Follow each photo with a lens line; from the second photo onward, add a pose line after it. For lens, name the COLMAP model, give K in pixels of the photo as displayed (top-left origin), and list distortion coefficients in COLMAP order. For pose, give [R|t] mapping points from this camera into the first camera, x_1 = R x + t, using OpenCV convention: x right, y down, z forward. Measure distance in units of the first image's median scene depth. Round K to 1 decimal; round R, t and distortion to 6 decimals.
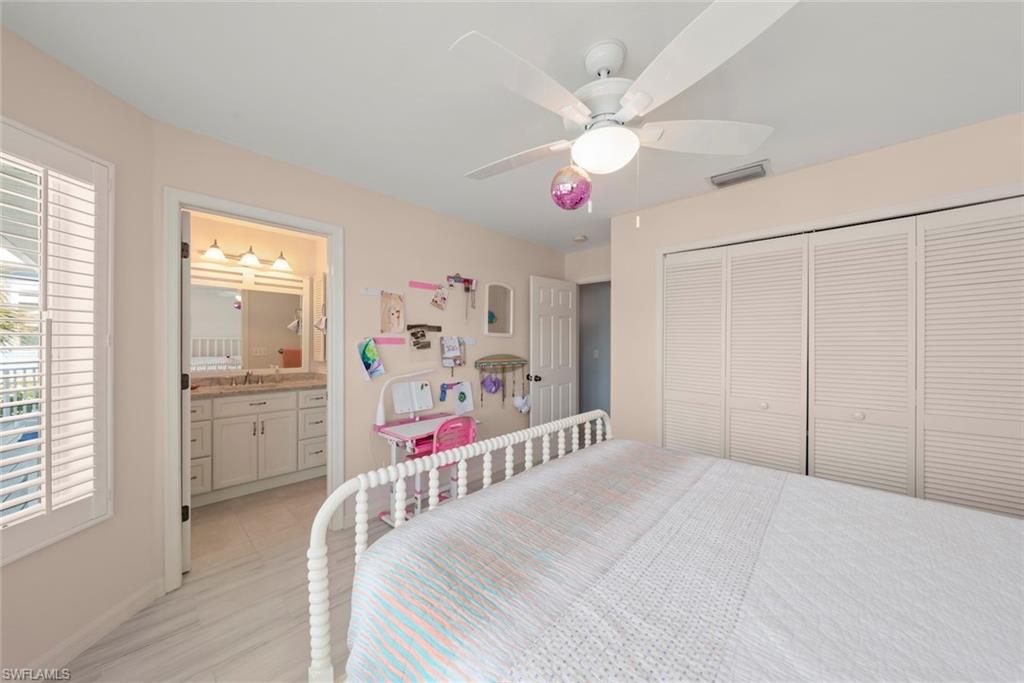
lens RADIAL K [[359.5, 0, 516.3], [0, 359.5, 342.1], [0, 0, 1]] dist [-0.000272, -0.000019]
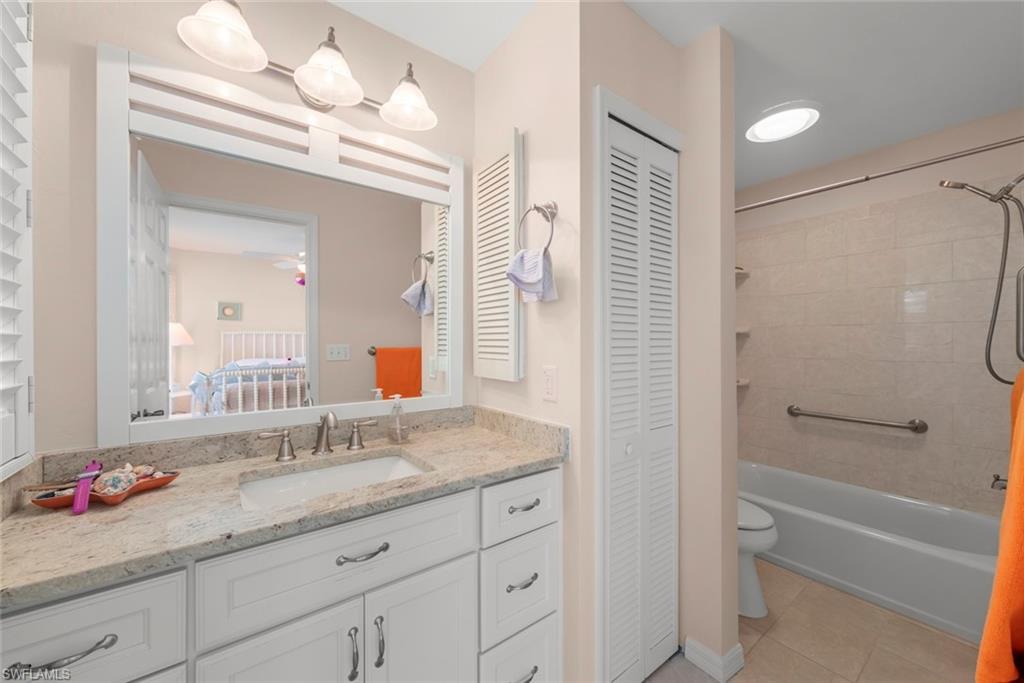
lens RADIAL K [[387.6, 0, 512.0], [0, 387.6, 341.5], [0, 0, 1]] dist [-0.000531, -0.000059]
pose [[0.986510, -0.002238, -0.163684, -0.397709], [0.002875, 0.999989, 0.003659, 0.010551], [0.163674, -0.004081, 0.986506, 0.519668]]
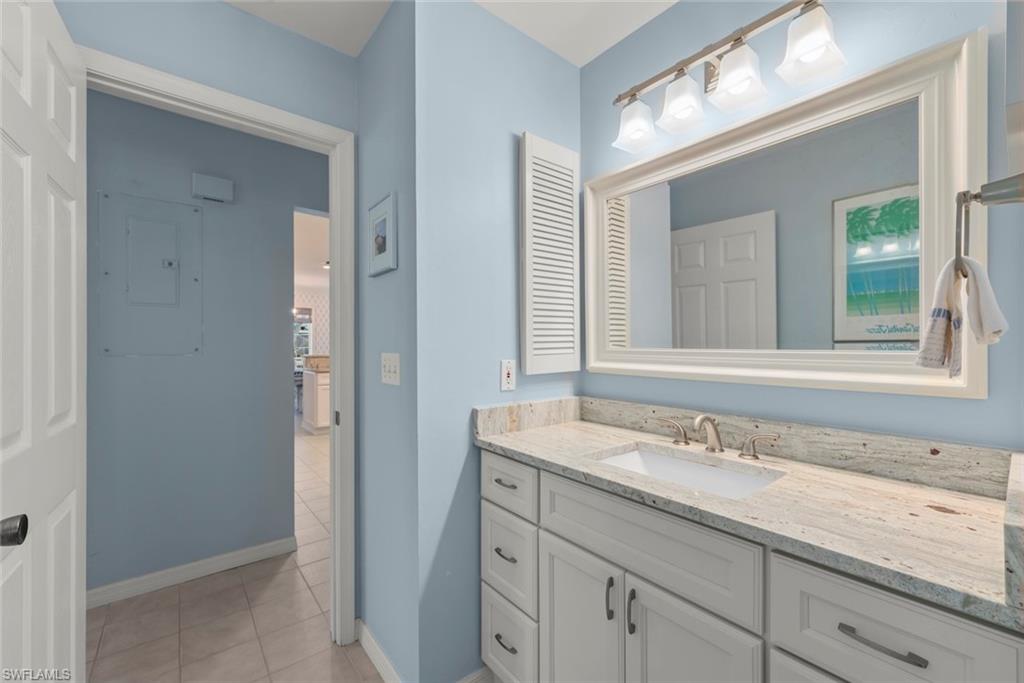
lens RADIAL K [[417.1, 0, 510.3], [0, 417.1, 342.0], [0, 0, 1]] dist [-0.000164, 0.000195]
pose [[-0.118591, -0.001023, -0.992943, -0.264786], [0.001046, 0.999999, -0.001155, 0.014257], [0.992943, -0.001176, -0.118590, 0.668208]]
